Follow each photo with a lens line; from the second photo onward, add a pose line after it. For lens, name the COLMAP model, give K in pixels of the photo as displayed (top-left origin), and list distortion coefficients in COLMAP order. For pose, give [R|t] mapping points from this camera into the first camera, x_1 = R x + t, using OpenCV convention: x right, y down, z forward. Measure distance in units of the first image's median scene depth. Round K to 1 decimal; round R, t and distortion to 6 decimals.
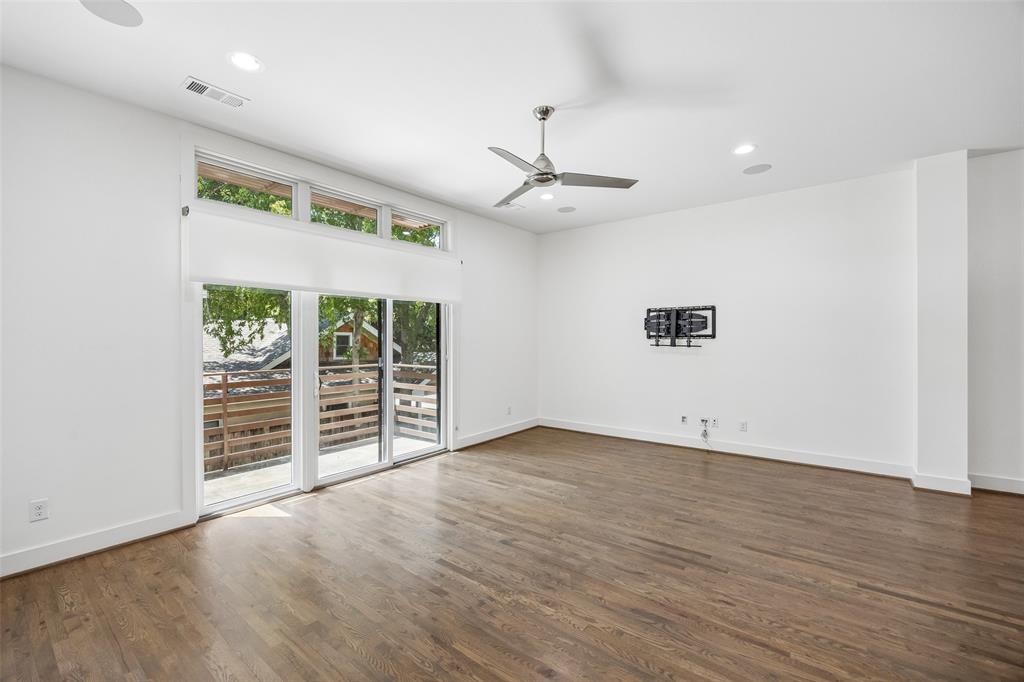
lens RADIAL K [[431.7, 0, 512.0], [0, 431.7, 341.0], [0, 0, 1]] dist [-0.014341, 0.000198]
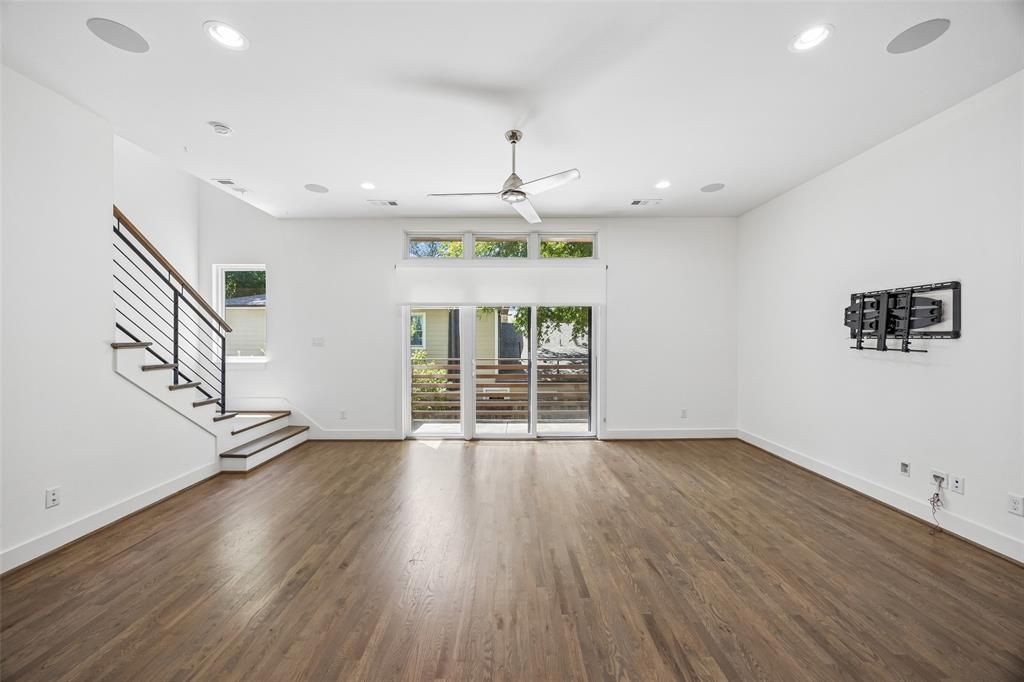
lens RADIAL K [[388.4, 0, 510.7], [0, 388.4, 339.1], [0, 0, 1]] dist [-0.003161, 0.000104]
pose [[0.617455, 0.006334, -0.786581, 0.698759], [-0.004532, 0.999980, 0.004495, -0.006028], [0.786593, 0.000790, 0.617471, 0.295488]]
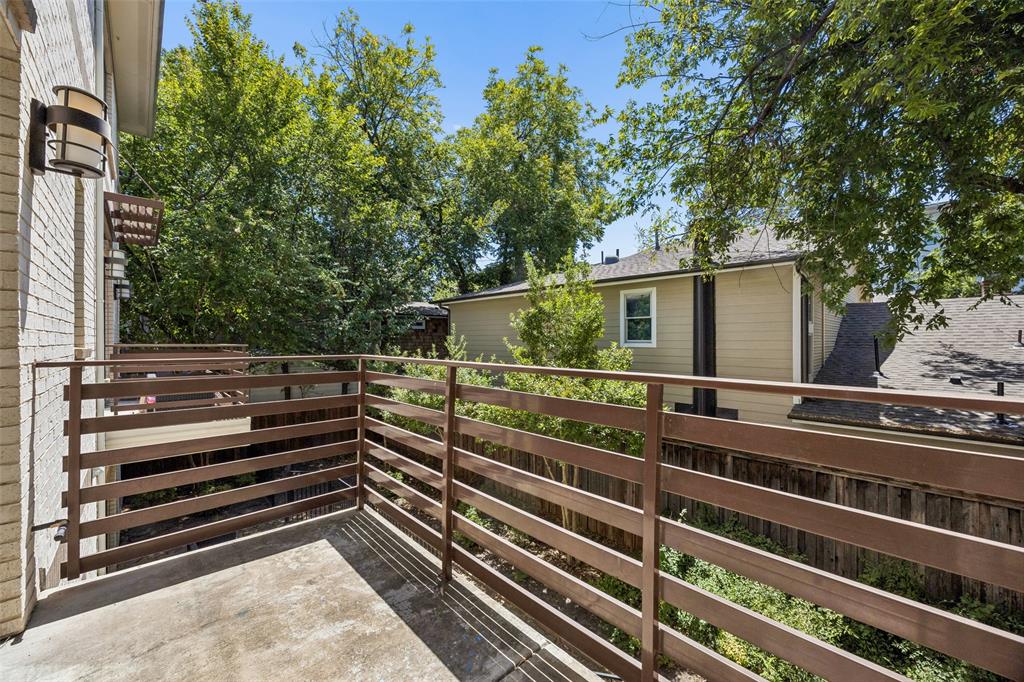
lens RADIAL K [[388.4, 0, 510.7], [0, 388.4, 339.1], [0, 0, 1]] dist [-0.003161, 0.000104]
pose [[-0.147604, 0.004522, -0.989036, -0.391380], [-0.001014, 0.999988, 0.004724, 0.055014], [0.989046, 0.001700, -0.147598, 1.462822]]
